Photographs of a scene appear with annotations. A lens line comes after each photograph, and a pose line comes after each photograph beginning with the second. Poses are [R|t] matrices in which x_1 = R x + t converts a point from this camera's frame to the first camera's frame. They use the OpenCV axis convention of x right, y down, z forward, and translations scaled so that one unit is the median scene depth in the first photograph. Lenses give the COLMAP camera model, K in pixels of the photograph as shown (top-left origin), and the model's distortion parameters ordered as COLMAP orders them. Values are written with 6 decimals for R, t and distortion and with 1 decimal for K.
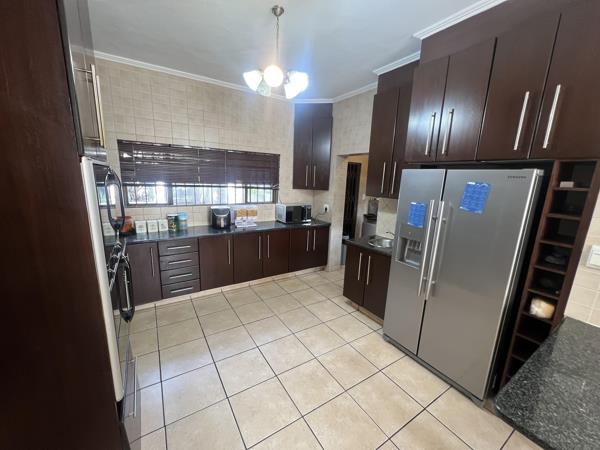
lens RADIAL K [[240.3, 0, 300.0], [0, 240.3, 225.0], [0, 0, 1]] dist [0.001574, 0.000161]
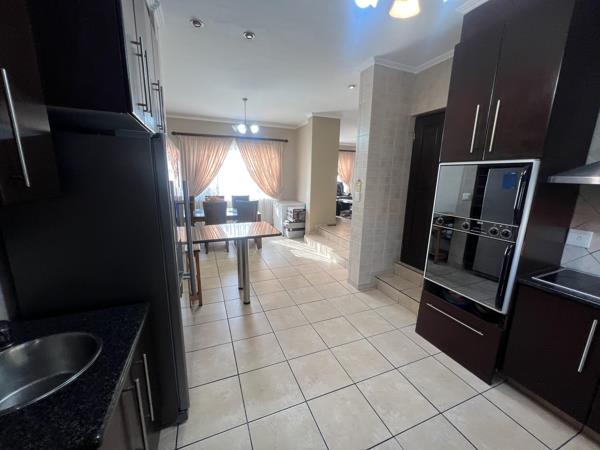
lens RADIAL K [[240.3, 0, 300.0], [0, 240.3, 225.0], [0, 0, 1]] dist [0.001574, 0.000161]
pose [[-0.983167, -0.087116, 0.160606, 0.007125], [-0.016550, 0.917861, 0.396556, -0.177847], [-0.181961, 0.387222, -0.903852, 1.017457]]
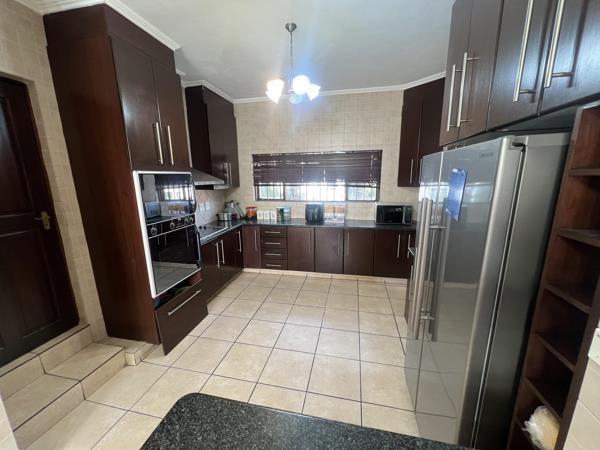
lens RADIAL K [[240.3, 0, 300.0], [0, 240.3, 225.0], [0, 0, 1]] dist [0.001574, 0.000161]
pose [[0.709031, 0.098312, -0.698291, 0.462310], [-0.097595, 0.994385, 0.040902, -0.012364], [0.698391, 0.039149, 0.714645, 0.150224]]
